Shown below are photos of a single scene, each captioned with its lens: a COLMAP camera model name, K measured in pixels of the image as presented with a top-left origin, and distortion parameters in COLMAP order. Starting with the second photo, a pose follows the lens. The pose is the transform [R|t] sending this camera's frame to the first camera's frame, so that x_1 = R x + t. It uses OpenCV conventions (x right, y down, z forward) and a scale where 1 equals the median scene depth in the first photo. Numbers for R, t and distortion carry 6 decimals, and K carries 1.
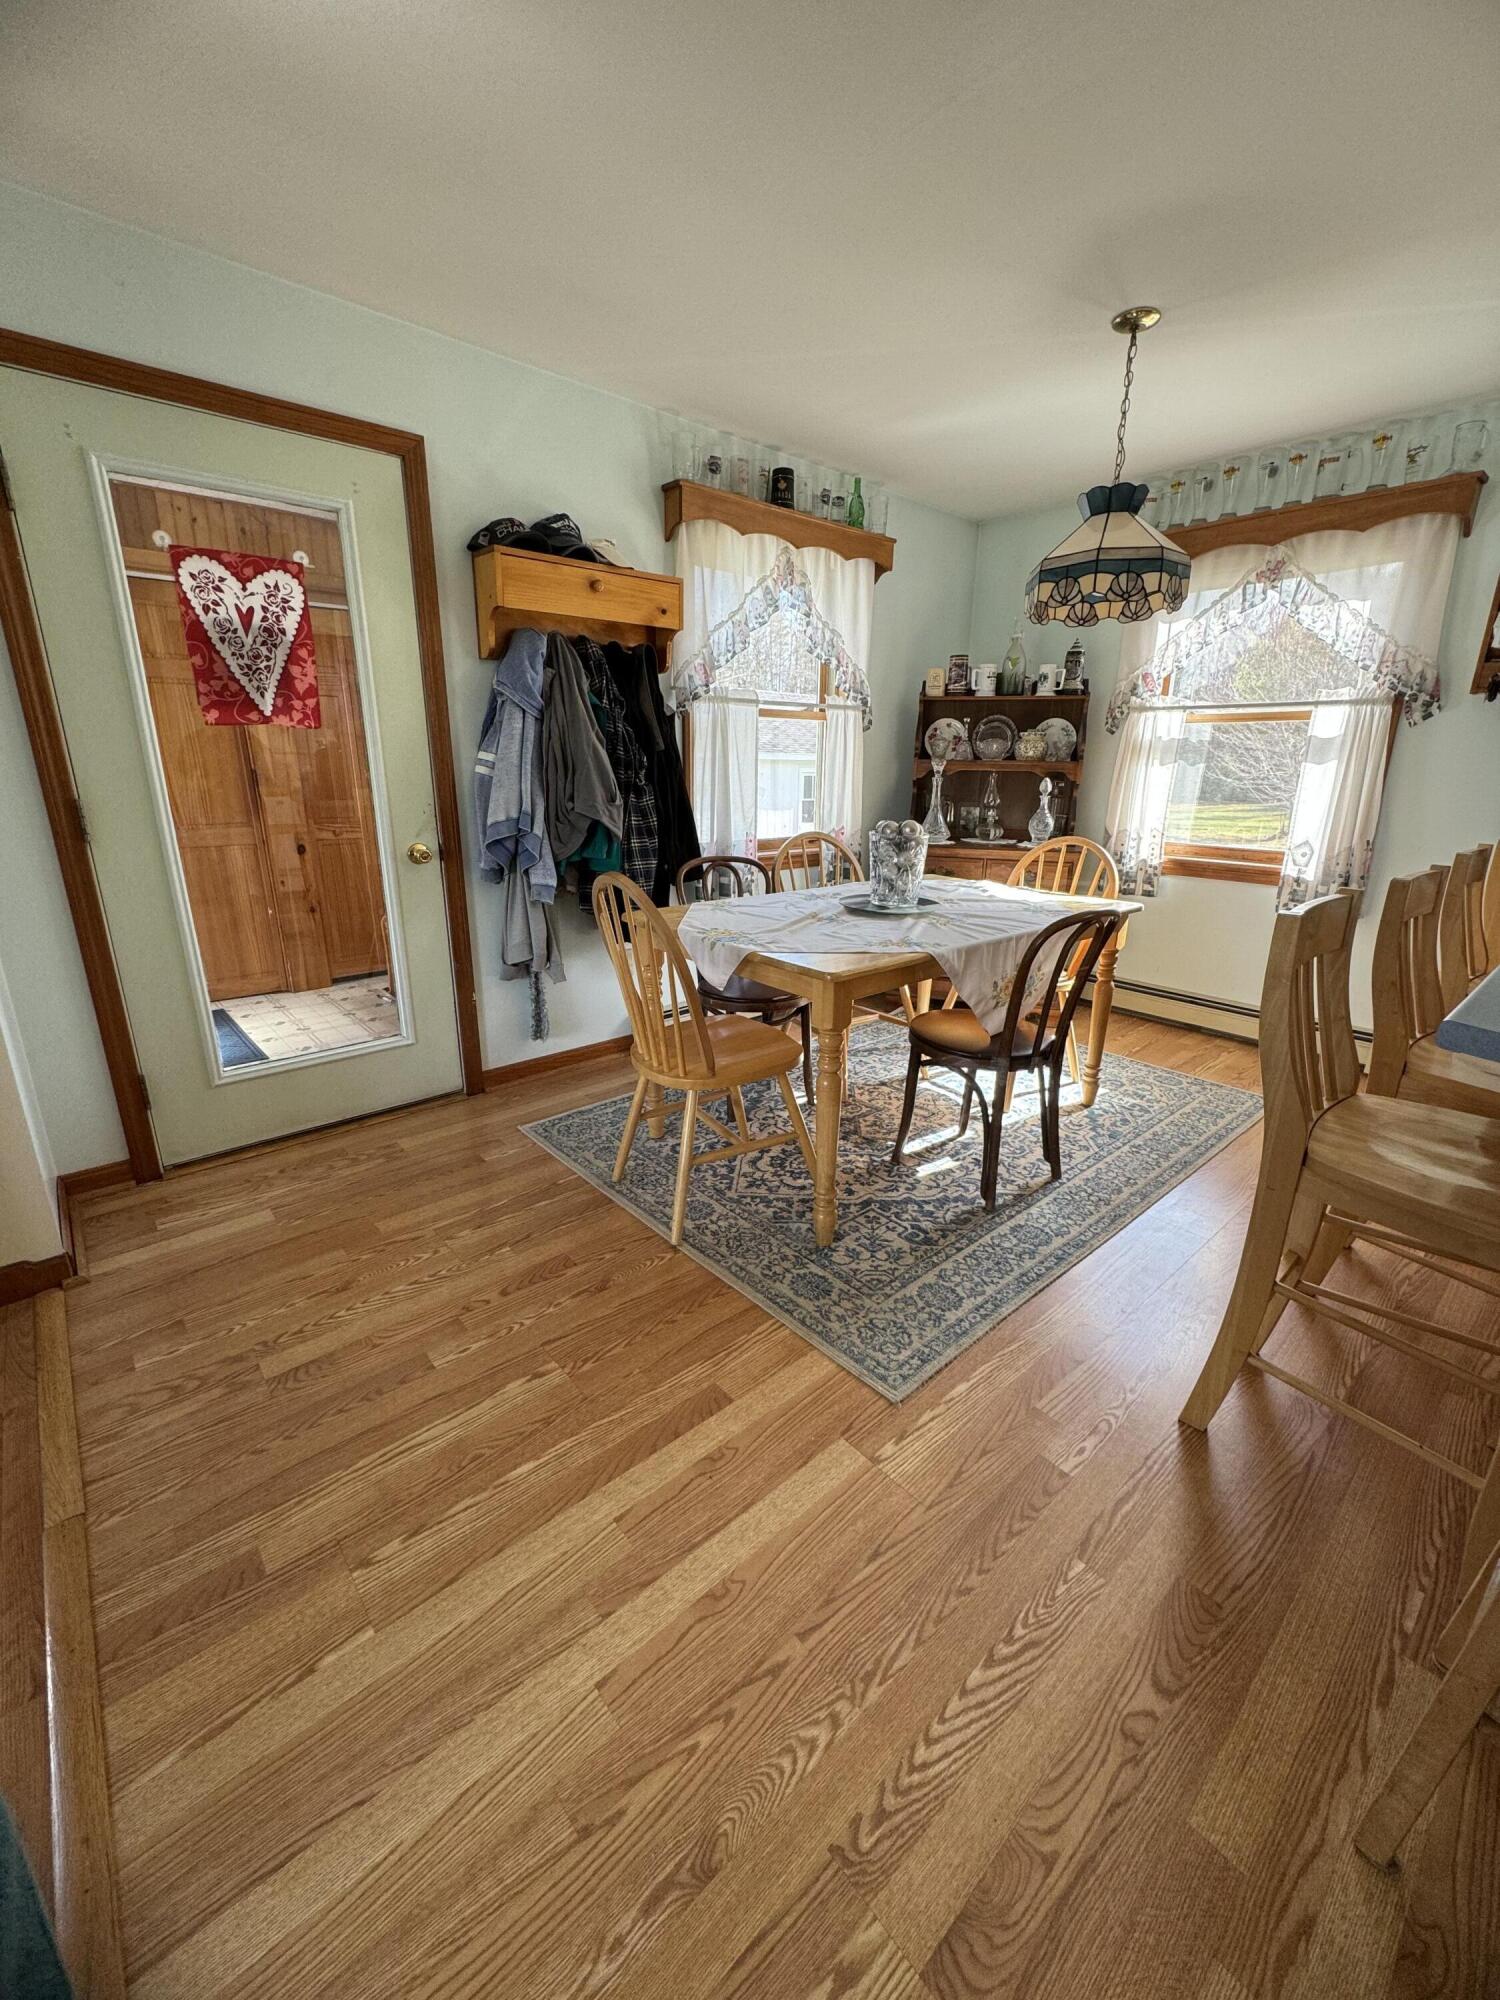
lens RADIAL K [[796.5, 0, 756.6], [0, 796.5, 991.6], [0, 0, 1]] dist [-0.002663, 0.000975]
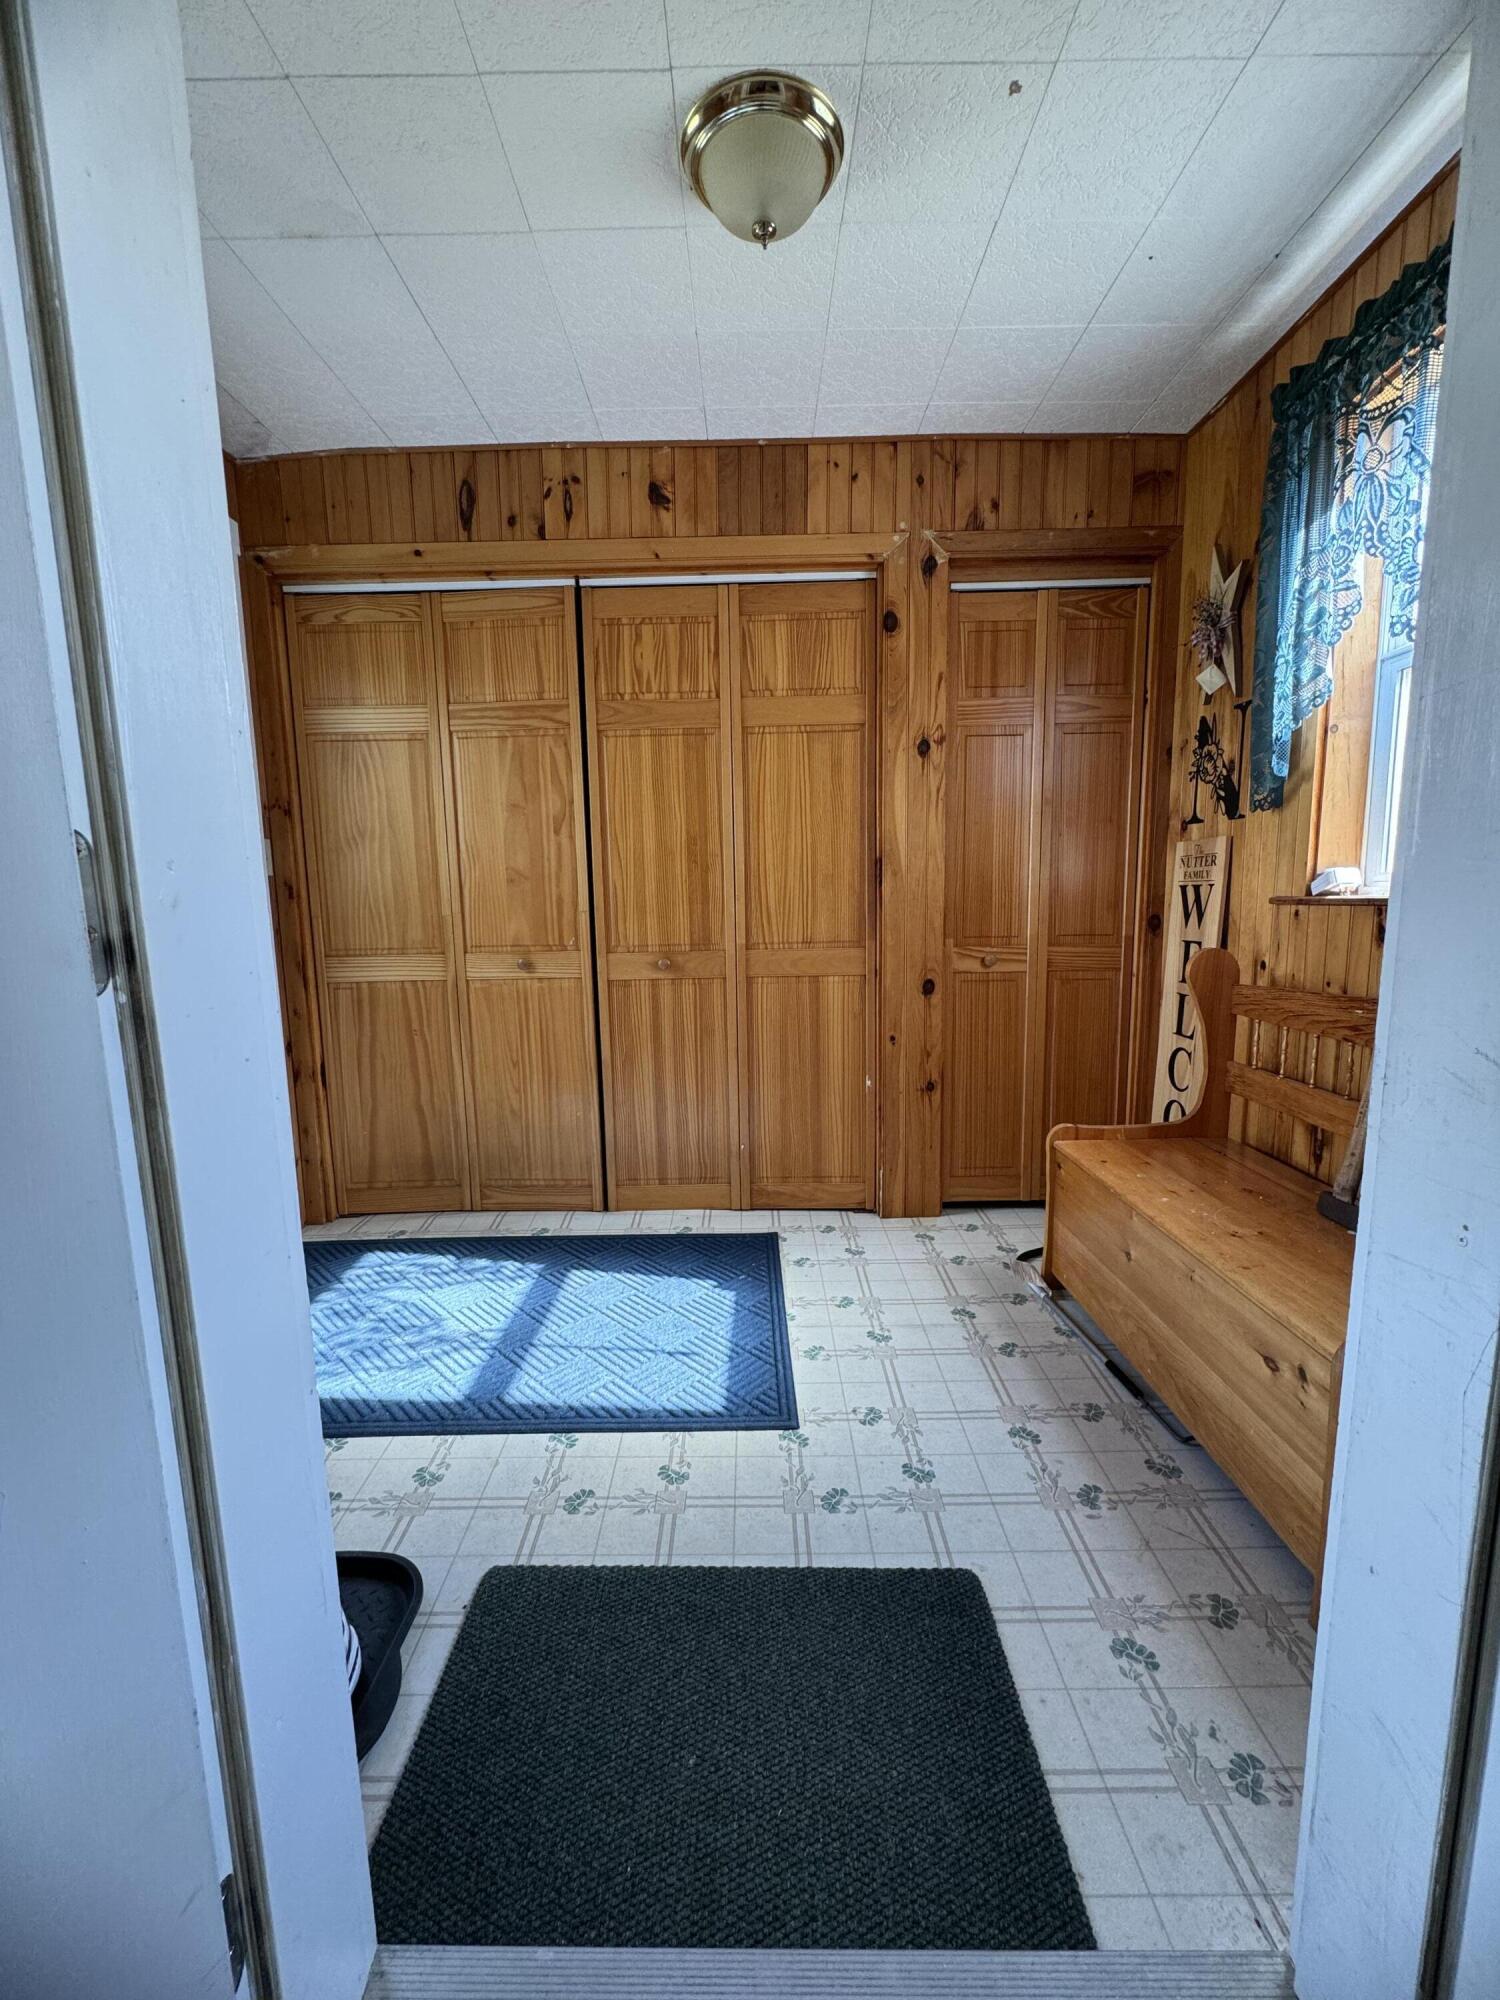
lens RADIAL K [[796.5, 0, 750.2], [0, 796.5, 1002.1], [0, 0, 1]] dist [-0.002663, 0.000975]
pose [[0.740773, 0.071127, -0.667979, -0.275399], [-0.167431, 0.982546, -0.081056, -0.098422], [0.650555, 0.171884, 0.739752, 0.480531]]
